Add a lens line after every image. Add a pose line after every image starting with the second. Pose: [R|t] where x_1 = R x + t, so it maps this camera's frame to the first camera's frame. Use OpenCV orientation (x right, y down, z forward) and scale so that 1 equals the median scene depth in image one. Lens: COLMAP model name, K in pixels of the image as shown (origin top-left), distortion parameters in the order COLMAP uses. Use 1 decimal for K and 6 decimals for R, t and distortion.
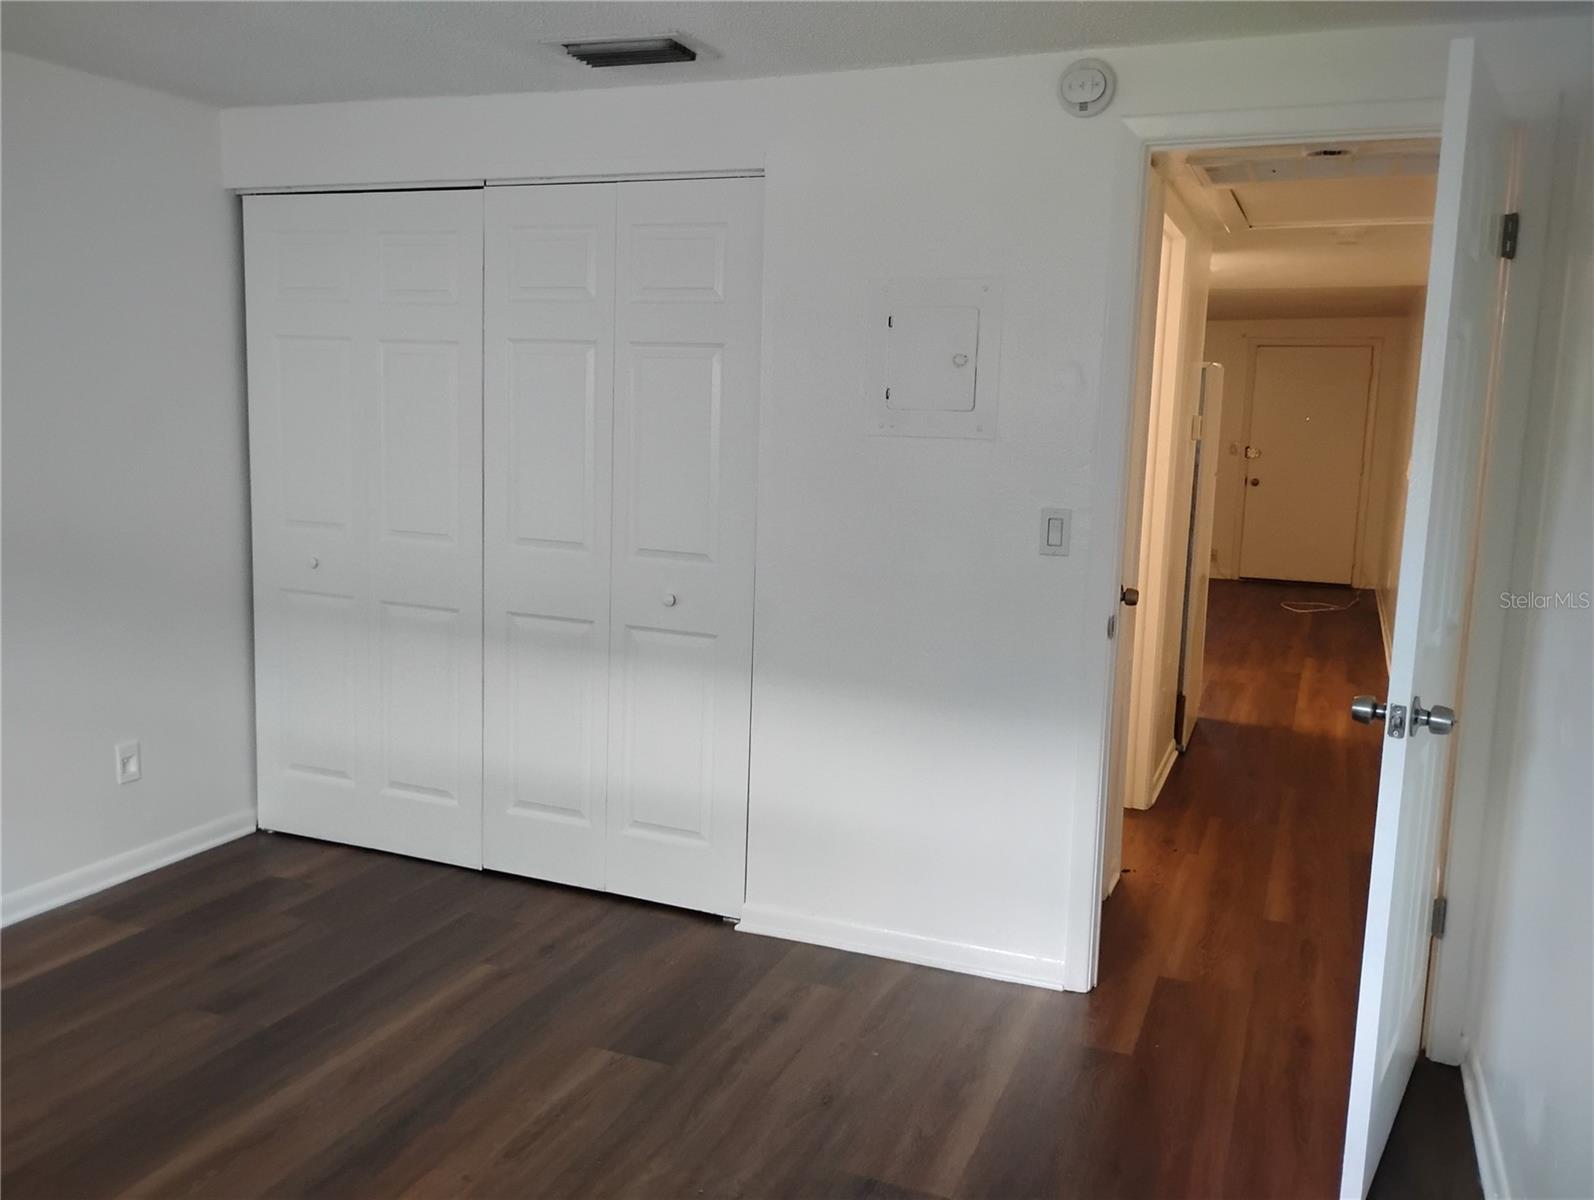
lens RADIAL K [[1317.6, 0, 788.4], [0, 1317.6, 592.6], [0, 0, 1]] dist [0.055199, -0.080722]
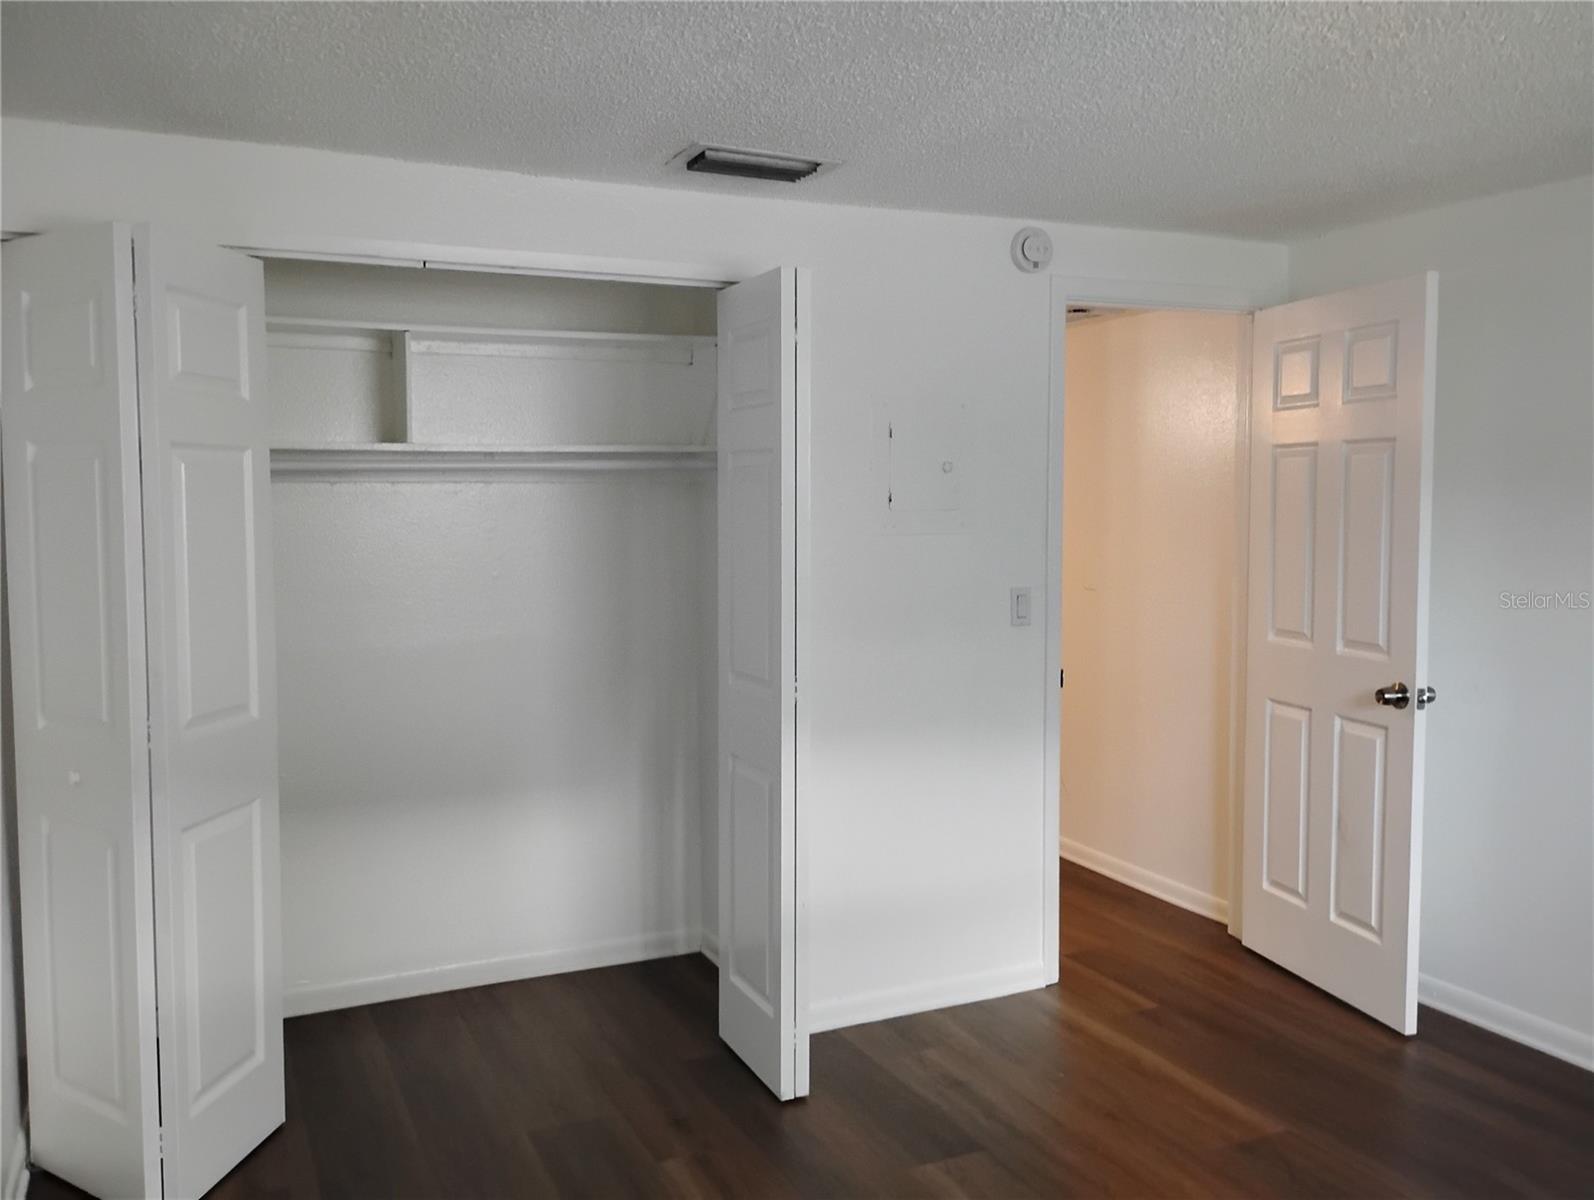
lens RADIAL K [[1317.6, 0, 788.4], [0, 1317.6, 592.6], [0, 0, 1]] dist [0.055199, -0.080722]
pose [[0.680648, -0.088762, 0.727214, -0.821938], [0.128127, 0.991757, 0.001128, -0.086912], [-0.721320, 0.092408, 0.686410, 0.323586]]
